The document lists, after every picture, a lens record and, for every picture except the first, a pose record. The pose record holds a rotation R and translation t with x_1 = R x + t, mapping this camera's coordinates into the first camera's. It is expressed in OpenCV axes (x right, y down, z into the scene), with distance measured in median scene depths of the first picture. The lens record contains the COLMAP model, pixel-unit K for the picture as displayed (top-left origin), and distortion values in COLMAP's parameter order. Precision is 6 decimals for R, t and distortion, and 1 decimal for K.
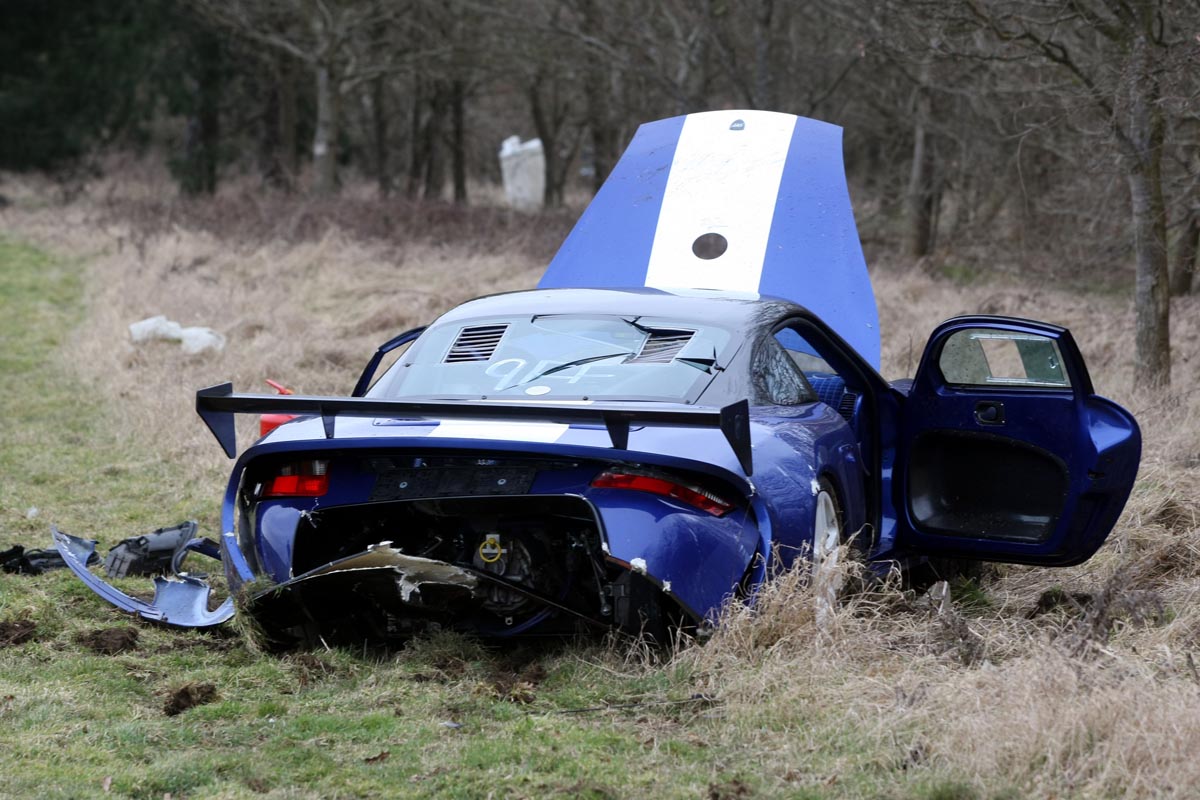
lens RADIAL K [[6299.9, 0, 600.0], [0, 6299.9, 400.0], [0, 0, 1]] dist [0.545505, 0.079346]
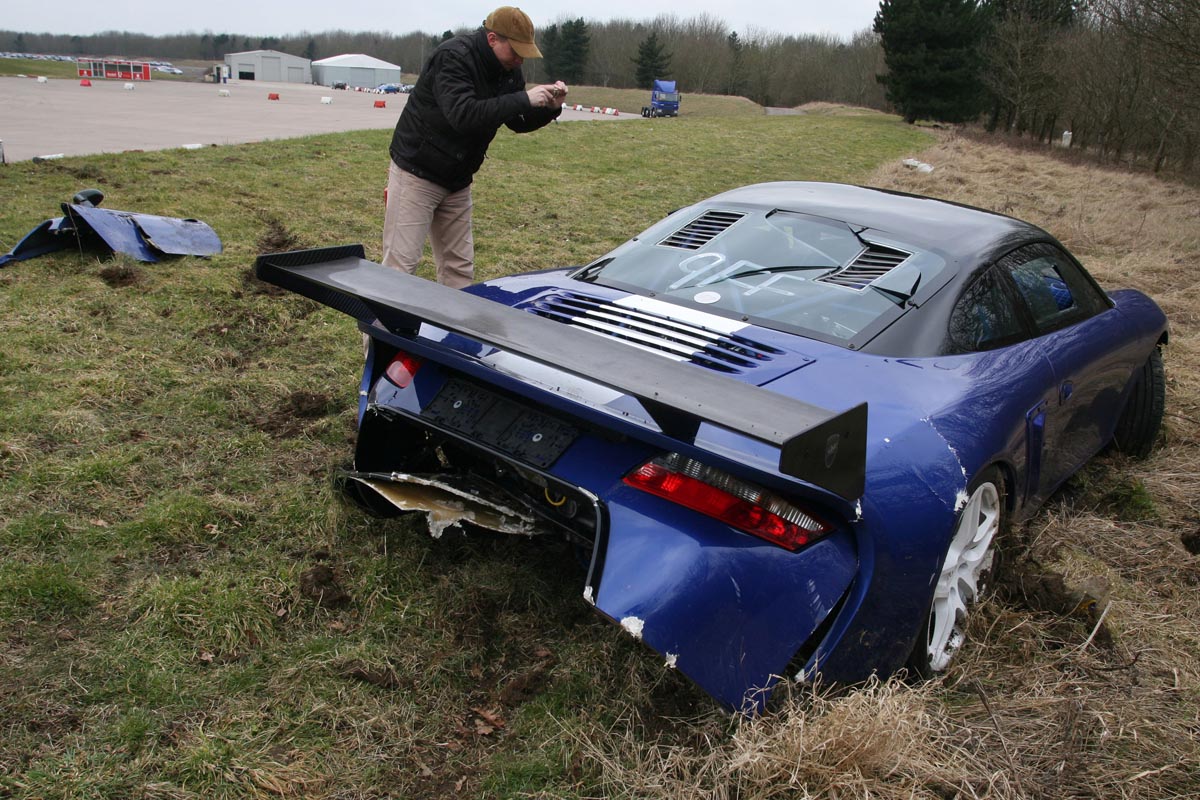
lens RADIAL K [[1161.1, 0, 599.6], [0, 1161.1, 426.3], [0, 0, 1]] dist [-0.118154, 0.129381]
pose [[0.914298, 0.220321, -0.339879, 0.038638], [-0.135141, 0.956970, 0.256800, -0.025443], [0.381832, -0.188860, 0.904730, 0.833259]]
